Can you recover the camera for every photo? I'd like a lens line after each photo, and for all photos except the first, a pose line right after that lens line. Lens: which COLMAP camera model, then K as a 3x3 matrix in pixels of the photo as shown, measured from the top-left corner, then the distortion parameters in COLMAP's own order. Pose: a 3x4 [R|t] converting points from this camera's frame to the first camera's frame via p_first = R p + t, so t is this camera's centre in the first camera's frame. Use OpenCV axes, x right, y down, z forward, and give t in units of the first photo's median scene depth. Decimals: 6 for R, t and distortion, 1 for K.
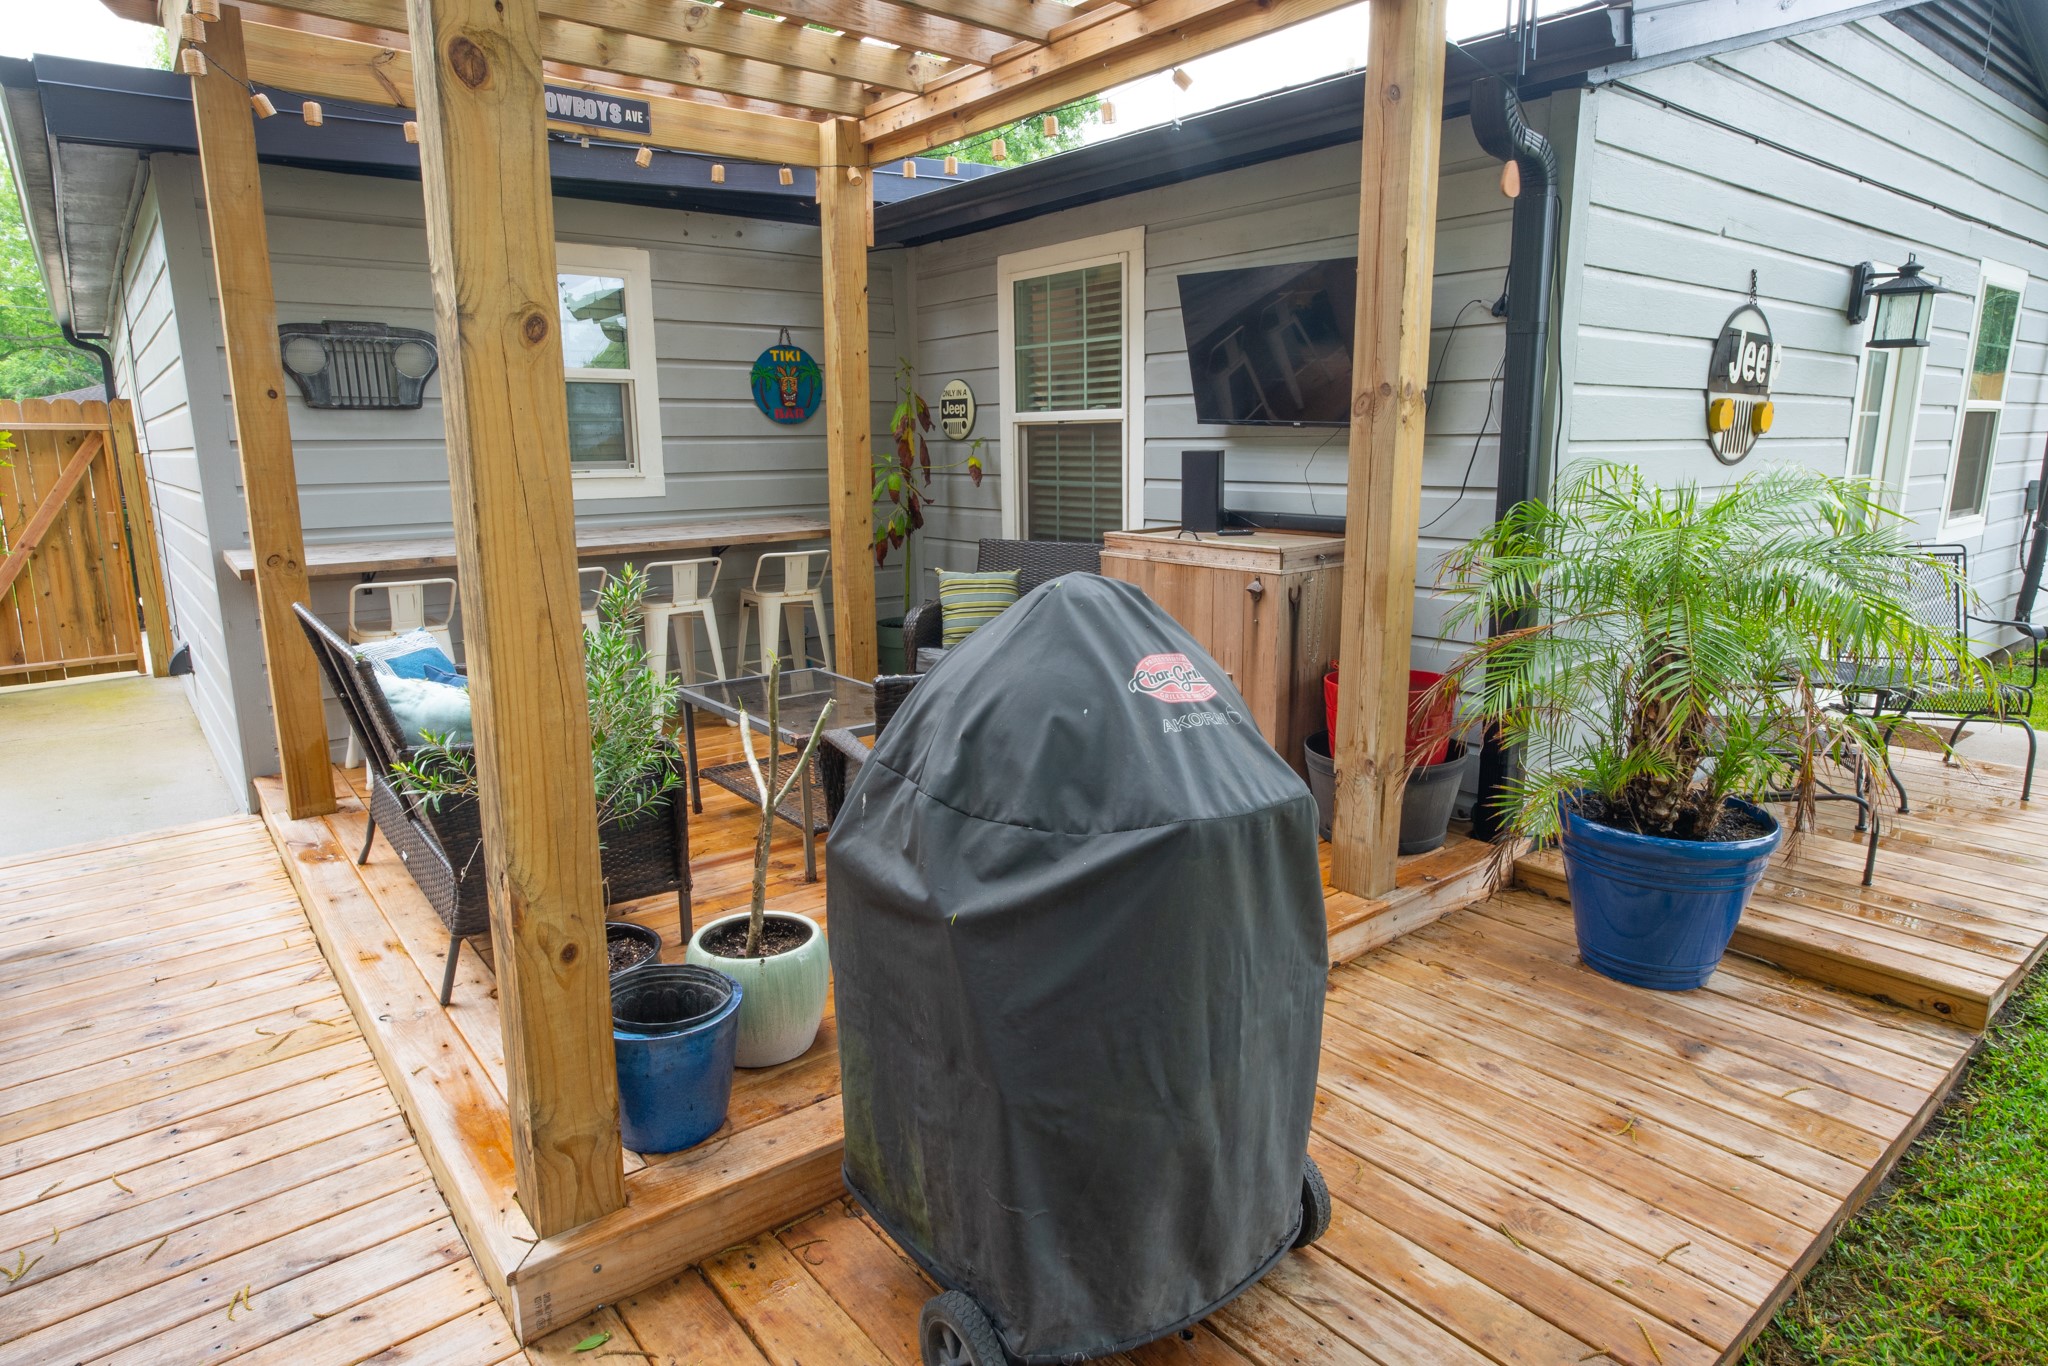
lens RADIAL K [[1165.1, 0, 1029.7], [0, 1165.1, 676.2], [0, 0, 1]] dist [-0.017871, 0.007157]
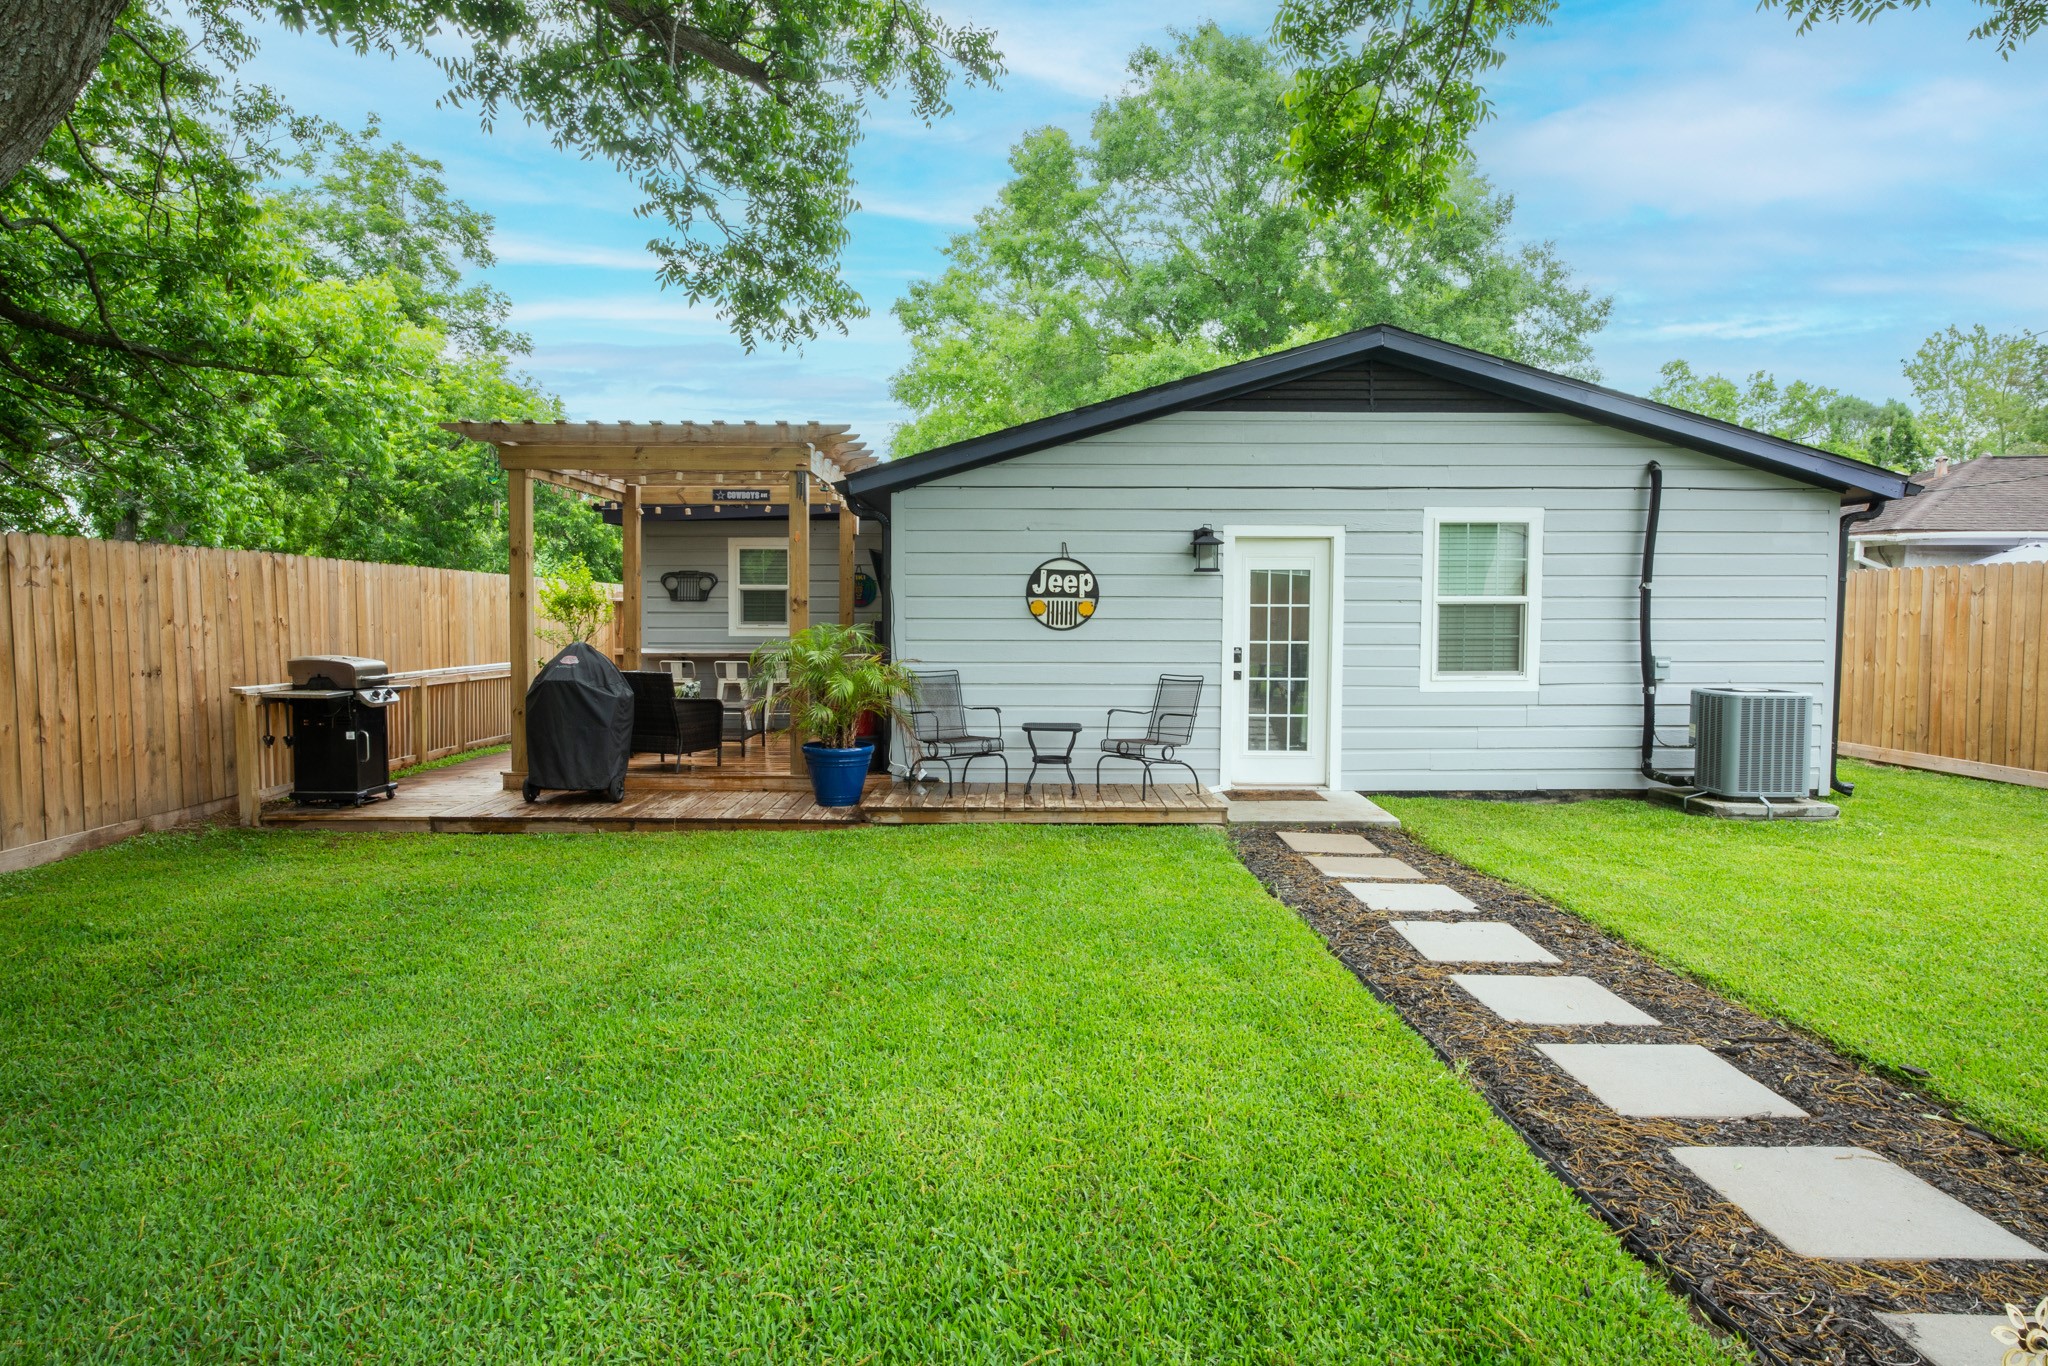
lens RADIAL K [[1168.9, 0, 1022.6], [0, 1168.9, 676.4], [0, 0, 1]] dist [-0.026731, 0.002182]
pose [[0.783340, 0.045755, -0.619907, 1.854865], [-0.135228, 0.985945, -0.098107, 0.117993], [0.606706, 0.160680, 0.778518, -0.688448]]
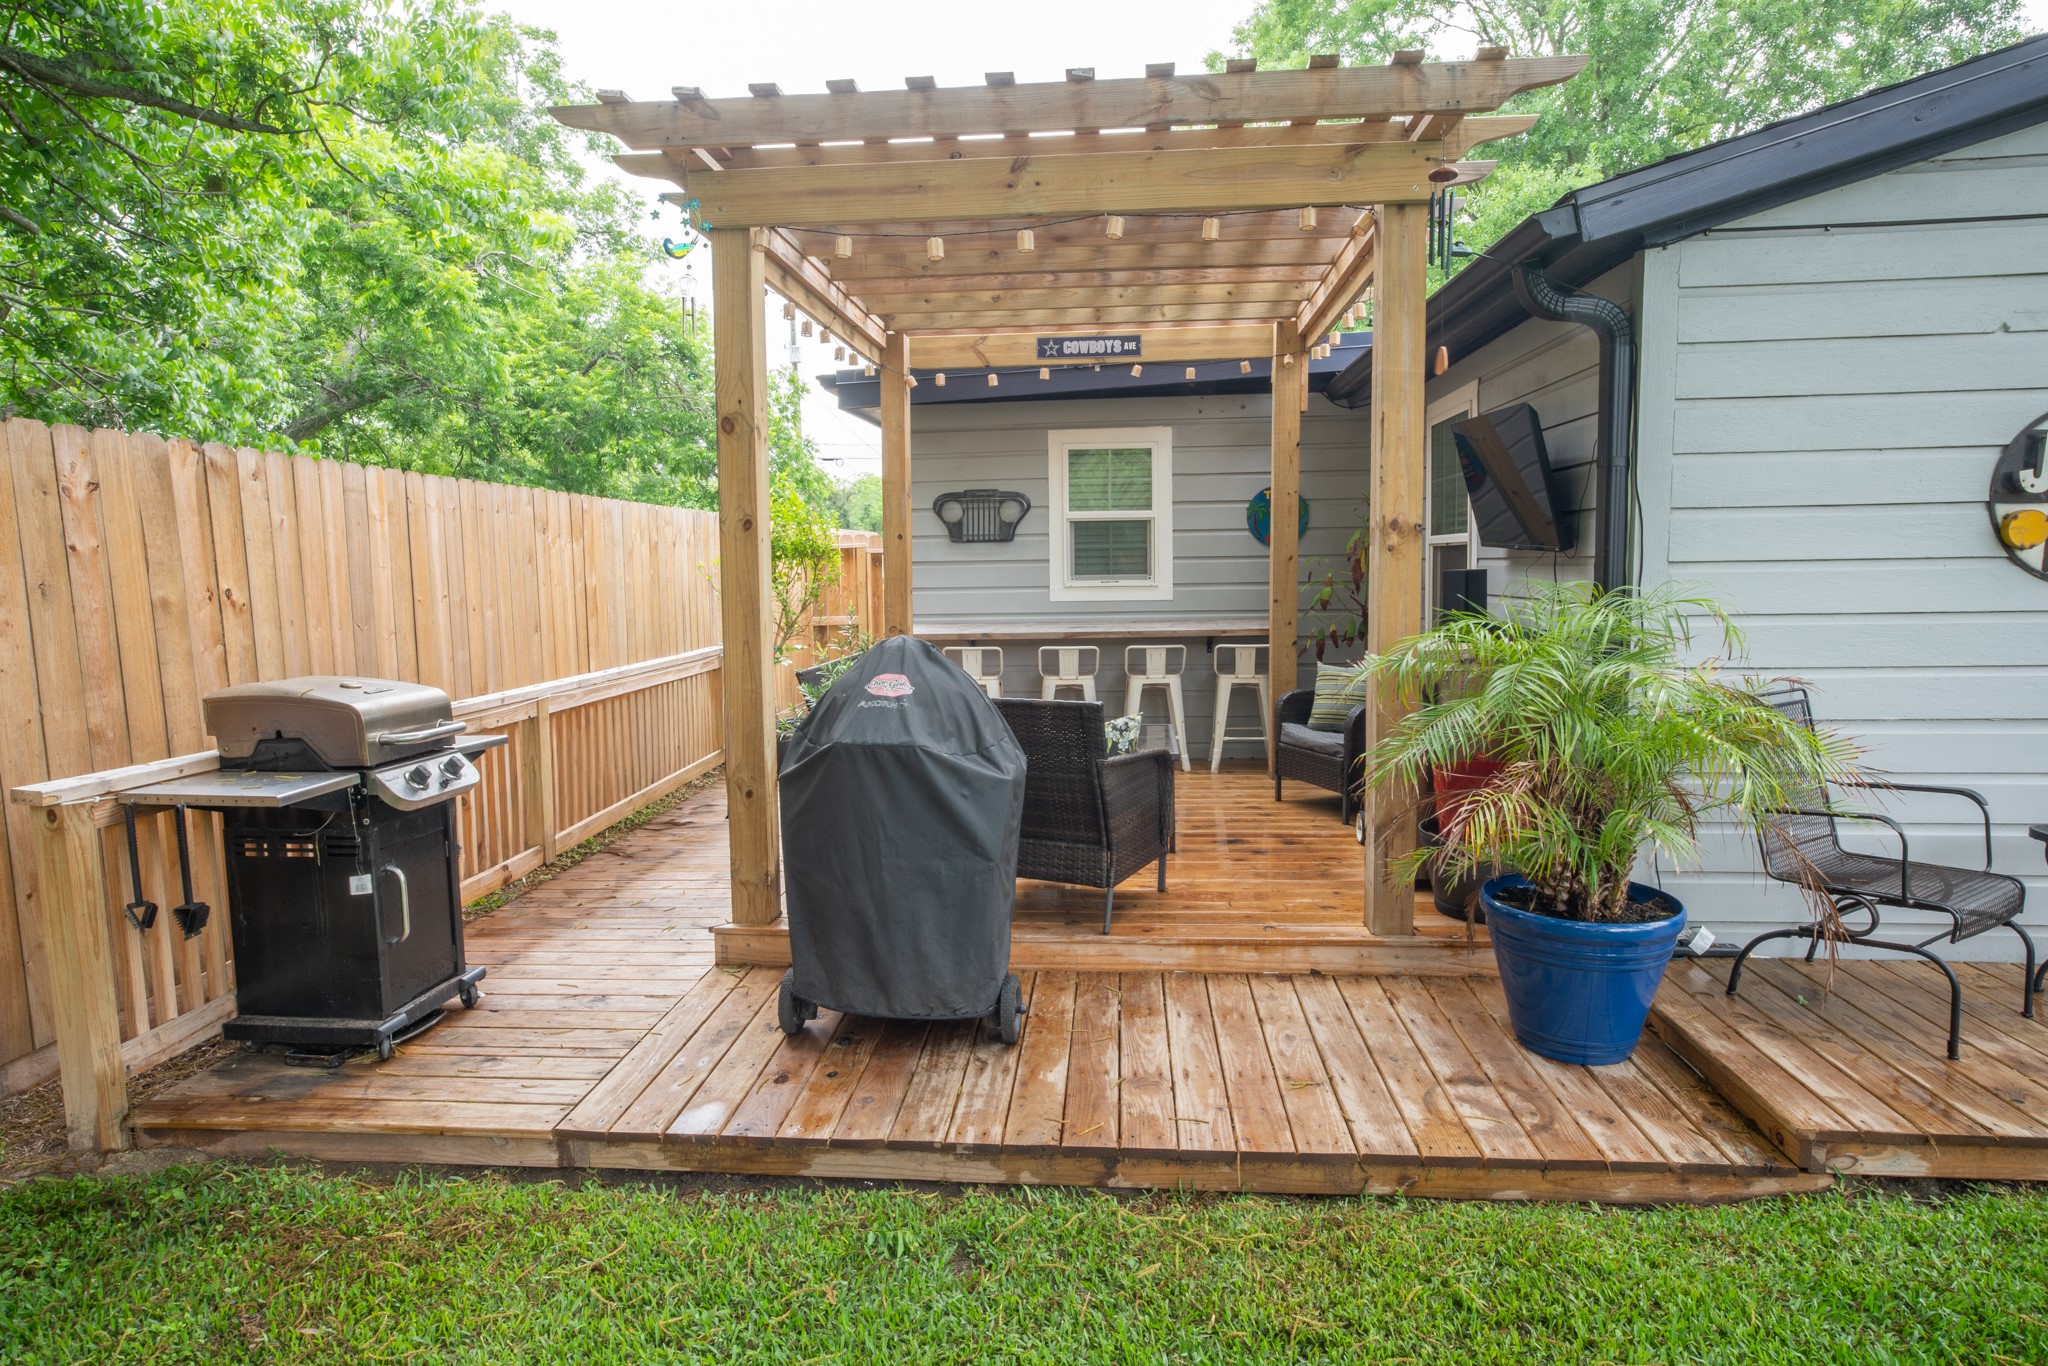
lens RADIAL K [[1165.1, 0, 1016.1], [0, 1165.1, 672.8], [0, 0, 1]] dist [-0.017871, 0.007157]
pose [[0.714732, 0.063863, -0.696477, 0.628598], [-0.130091, 0.990583, -0.042670, 0.015042], [0.687193, 0.121103, 0.716310, -0.119406]]
